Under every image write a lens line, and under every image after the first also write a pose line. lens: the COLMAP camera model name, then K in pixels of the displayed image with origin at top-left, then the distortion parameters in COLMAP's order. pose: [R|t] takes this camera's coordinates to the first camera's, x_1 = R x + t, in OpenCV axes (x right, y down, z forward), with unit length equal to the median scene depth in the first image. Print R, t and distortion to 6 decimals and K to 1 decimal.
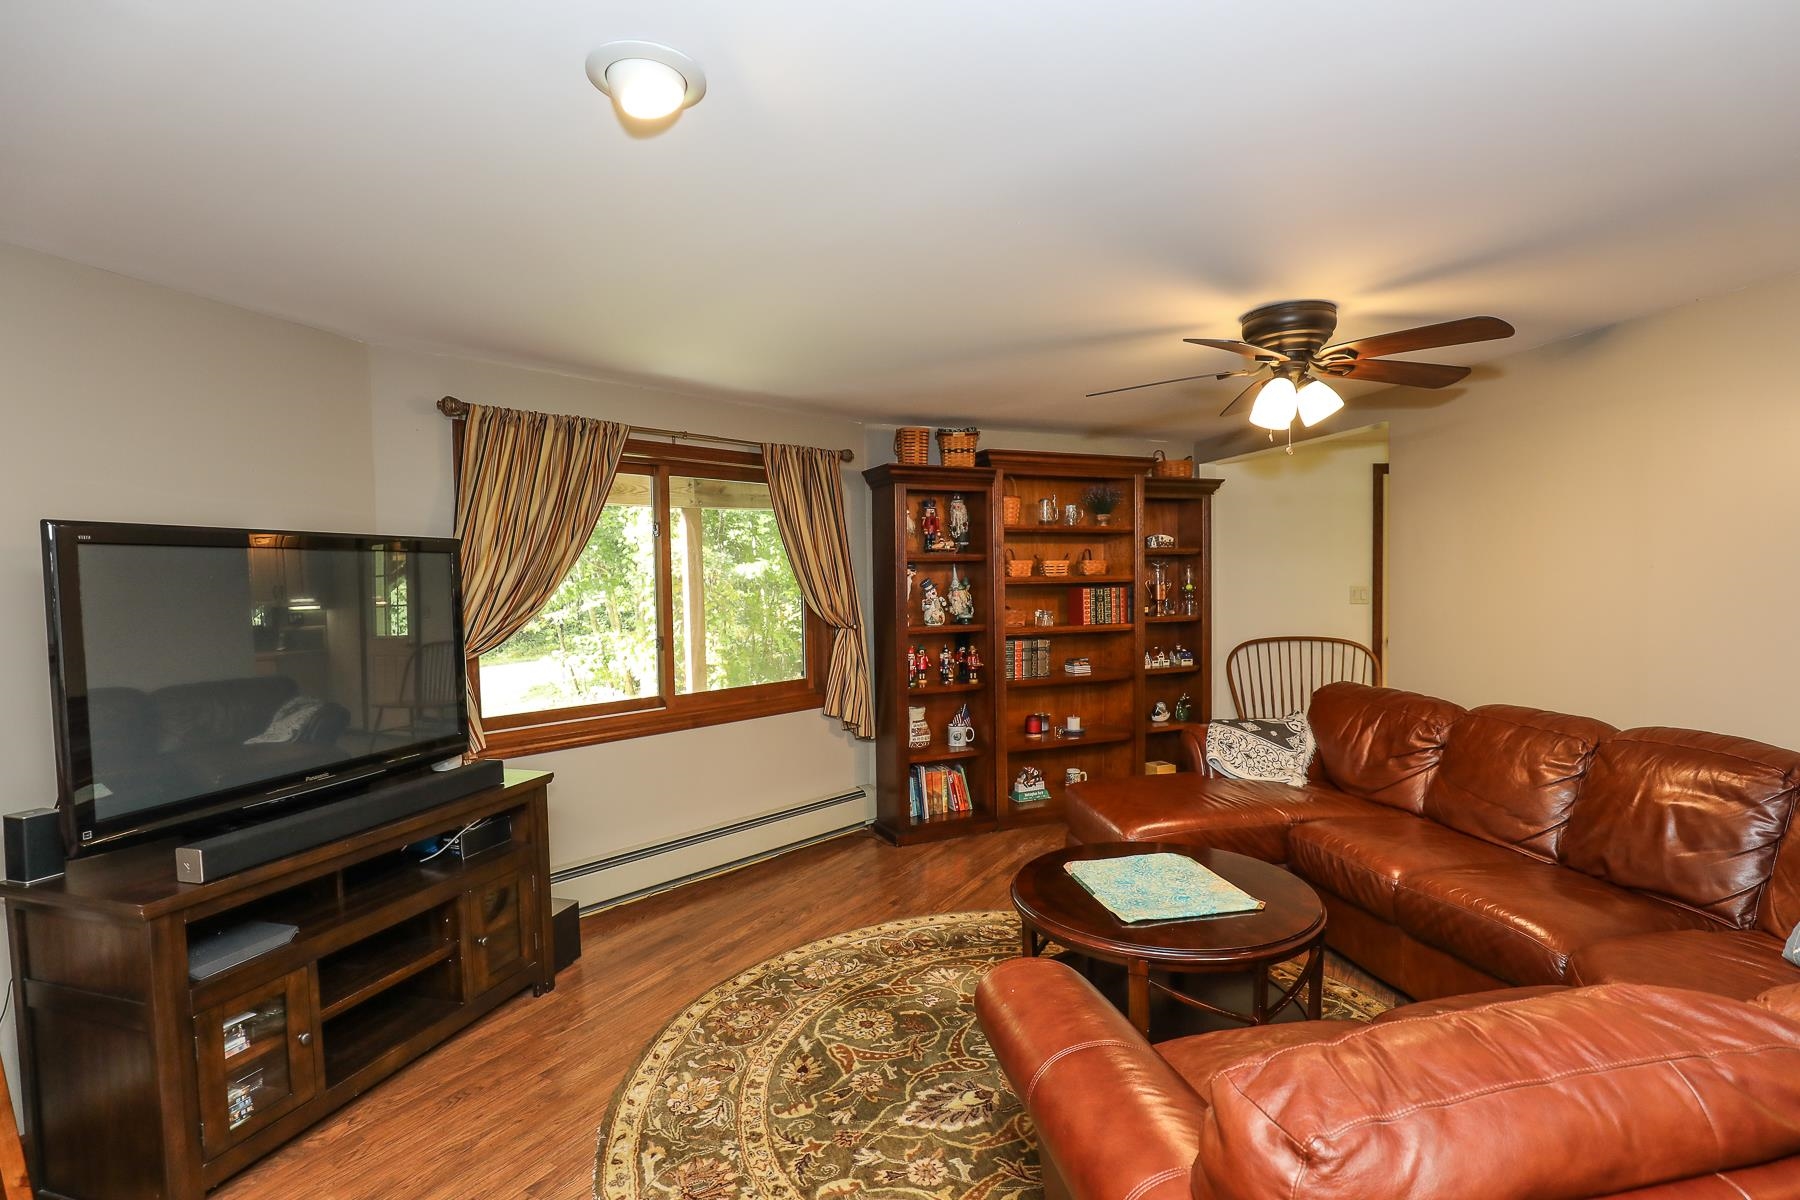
lens RADIAL K [[874.8, 0, 905.9], [0, 874.8, 611.9], [0, 0, 1]] dist [-0.036136, 0.007506]
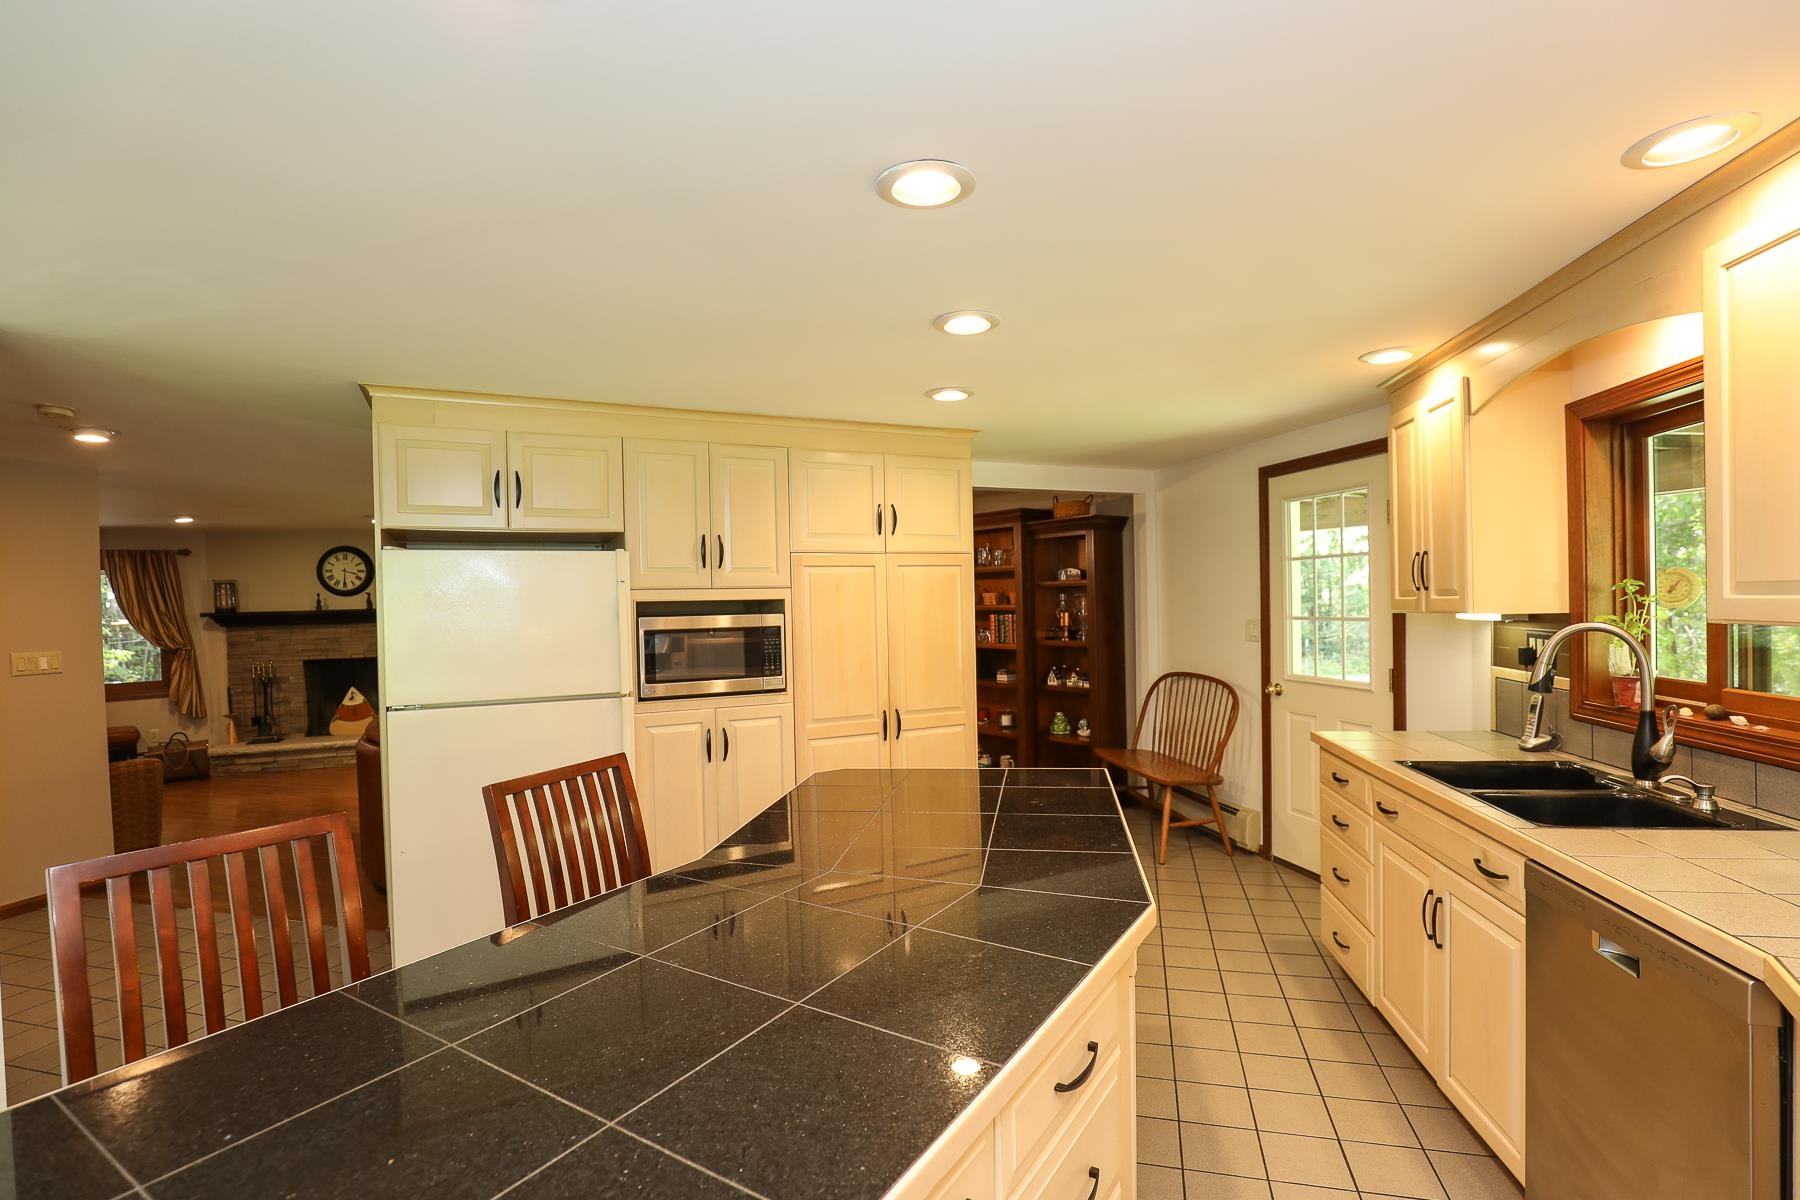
lens RADIAL K [[832.8, 0, 914.0], [0, 832.8, 610.7], [0, 0, 1]] dist [-0.036157, 0.001284]
pose [[0.275481, 0.023662, -0.961015, 1.440224], [-0.021307, 0.999602, 0.018504, -0.055926], [0.961070, 0.015379, 0.275875, 0.571069]]
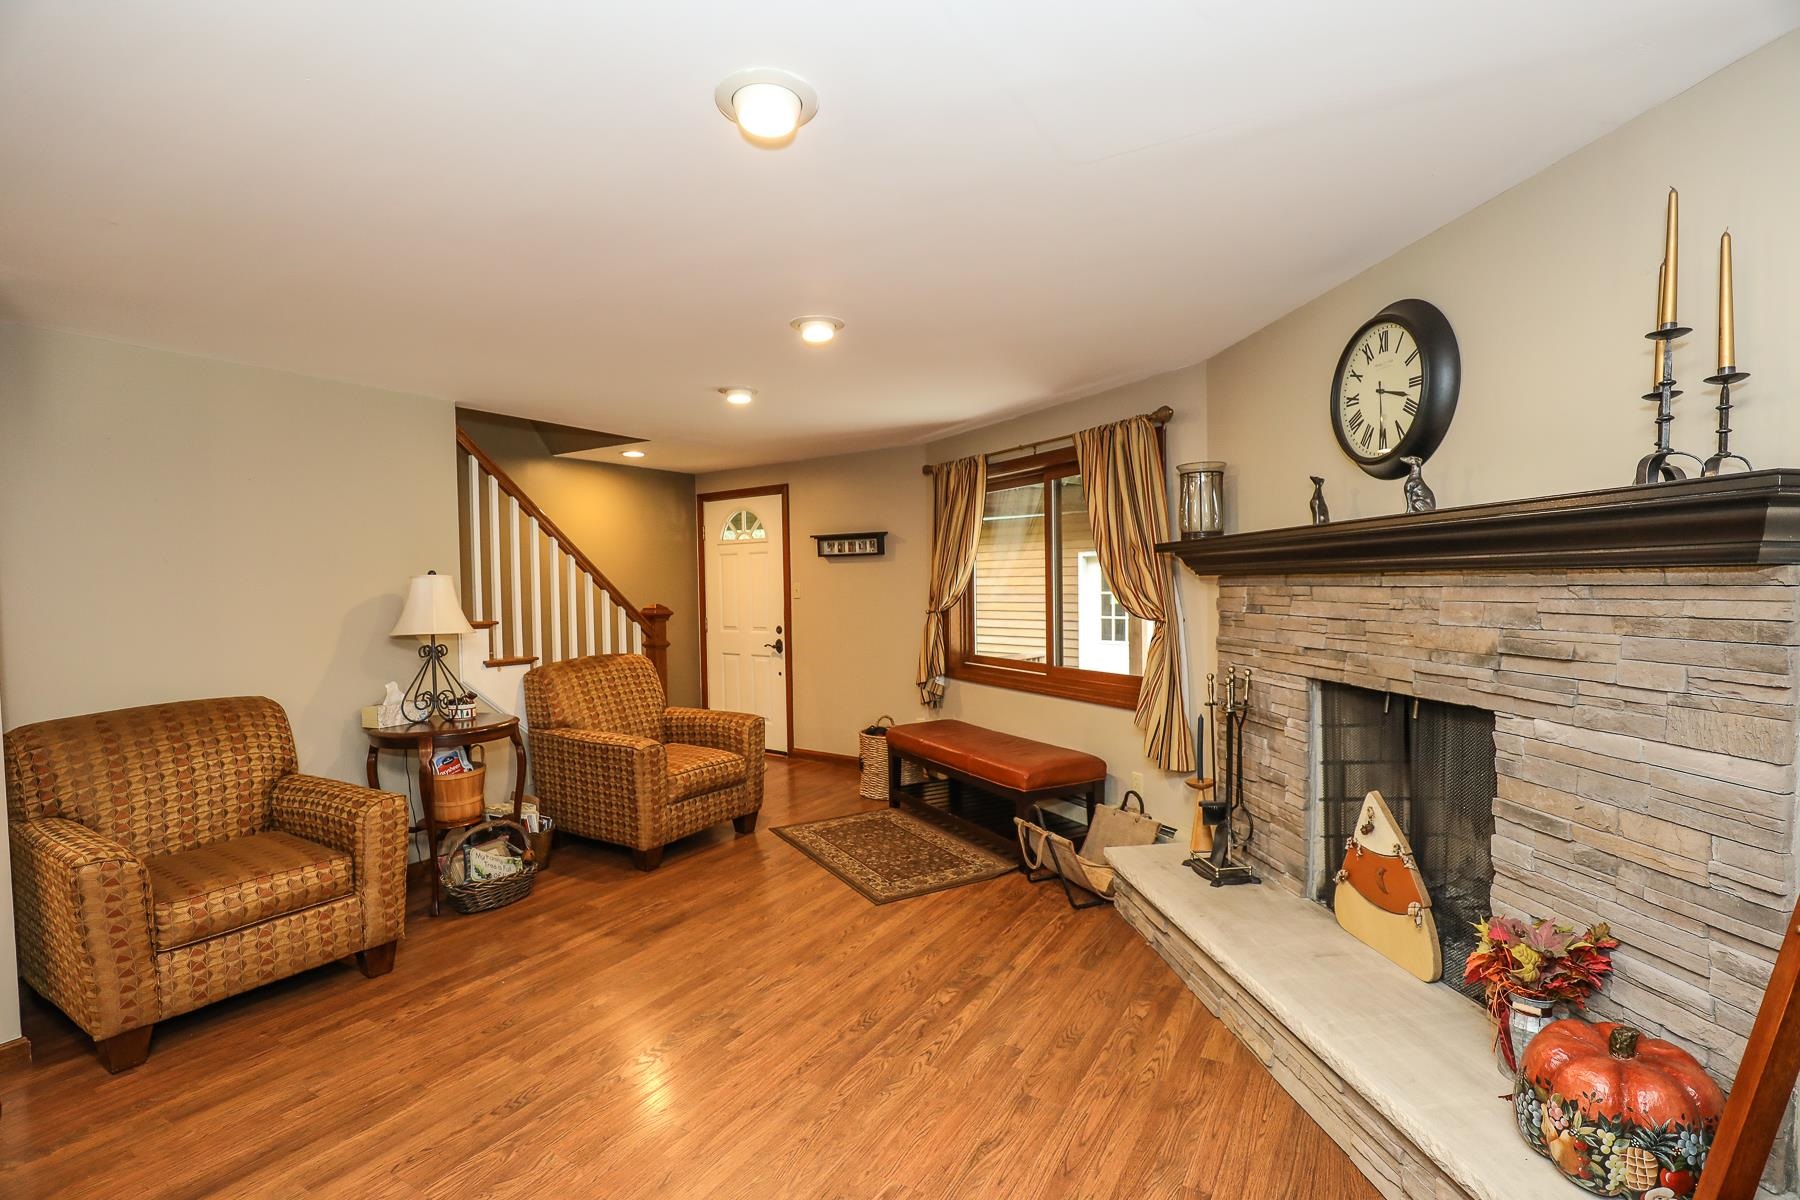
lens RADIAL K [[832.8, 0, 914.0], [0, 832.8, 610.7], [0, 0, 1]] dist [-0.036157, 0.001284]
pose [[-0.999422, 0.032222, -0.010840, -0.220549], [0.031311, 0.996638, 0.075717, 0.003766], [0.013243, 0.075334, -0.997070, 0.403556]]
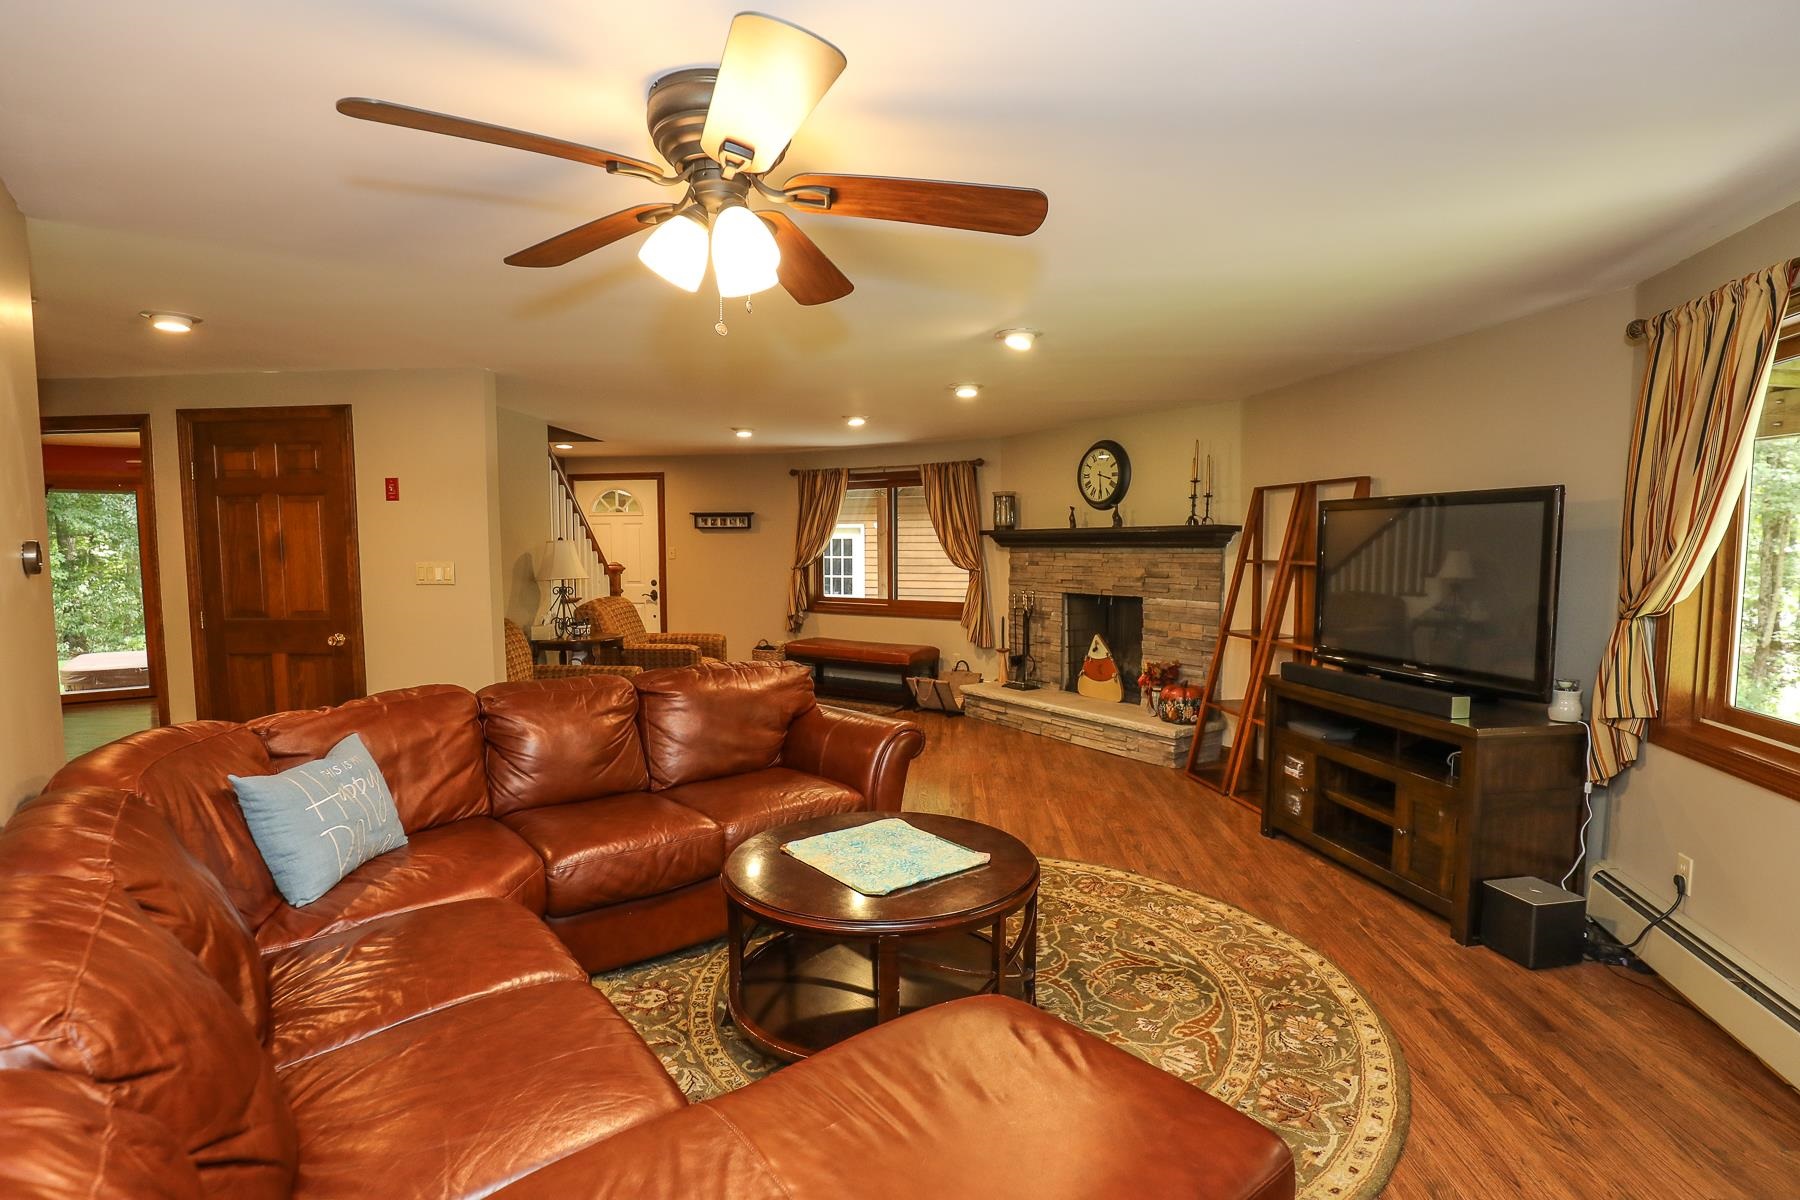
lens RADIAL K [[874.8, 0, 905.9], [0, 874.8, 611.9], [0, 0, 1]] dist [-0.036136, 0.007506]
pose [[-0.886942, 0.054966, -0.458599, 0.362014], [-0.001665, 0.992507, 0.122179, -0.037092], [0.461878, 0.109129, -0.880204, 0.949091]]
